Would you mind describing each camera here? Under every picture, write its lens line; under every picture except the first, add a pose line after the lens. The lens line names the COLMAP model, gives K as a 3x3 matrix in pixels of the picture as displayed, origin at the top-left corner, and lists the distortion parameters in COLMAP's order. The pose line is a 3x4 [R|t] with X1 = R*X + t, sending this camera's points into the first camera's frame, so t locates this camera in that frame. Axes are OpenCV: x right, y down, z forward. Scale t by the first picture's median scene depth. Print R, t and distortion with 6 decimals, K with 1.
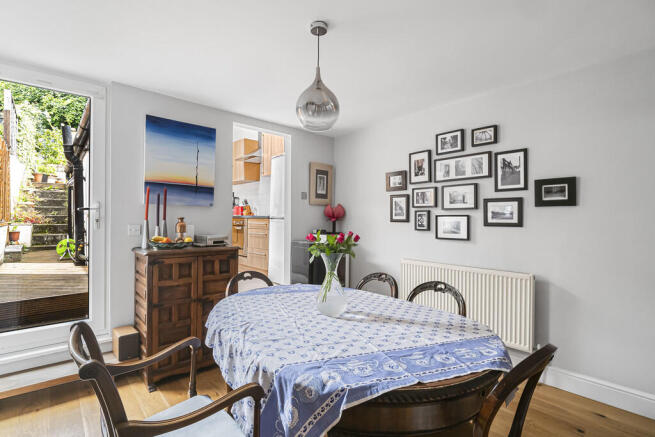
lens RADIAL K [[305.0, 0, 327.4], [0, 305.0, 218.9], [0, 0, 1]] dist [-0.011423, -0.002568]
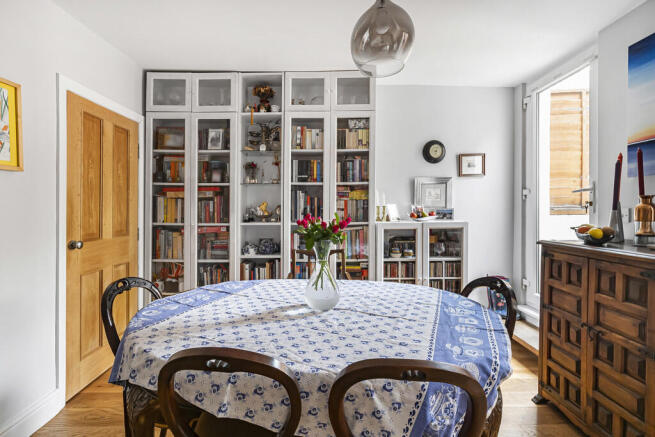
lens RADIAL K [[305.0, 0, 324.1], [0, 305.0, 213.9], [0, 0, 1]] dist [-0.011423, -0.002568]
pose [[-0.660047, 0.007502, -0.751187, 0.407258], [0.002365, 0.999966, 0.007908, 0.020305], [0.751220, 0.003443, -0.660043, 0.961965]]
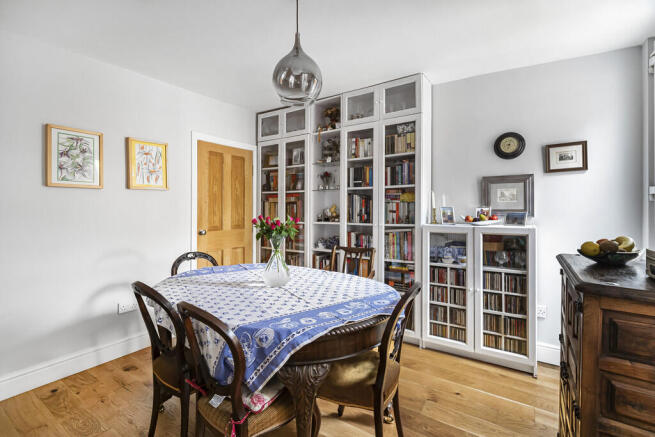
lens RADIAL K [[305.0, 0, 324.1], [0, 305.0, 208.3], [0, 0, 1]] dist [-0.011423, -0.002568]
pose [[-0.969539, -0.008819, -0.244778, 0.090142], [-0.006132, 0.999912, -0.011737, 0.015444], [0.244860, -0.009879, -0.969508, 1.313816]]
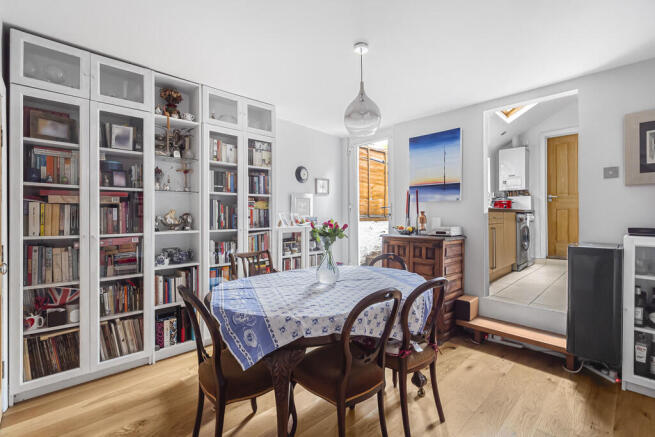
lens RADIAL K [[305.0, 0, 330.7], [0, 305.0, 220.1], [0, 0, 1]] dist [-0.011423, -0.002568]
pose [[0.062884, 0.005335, -0.998007, 0.801711], [0.011063, 0.999921, 0.006043, 0.020141], [0.997960, -0.011421, 0.062820, 0.567953]]
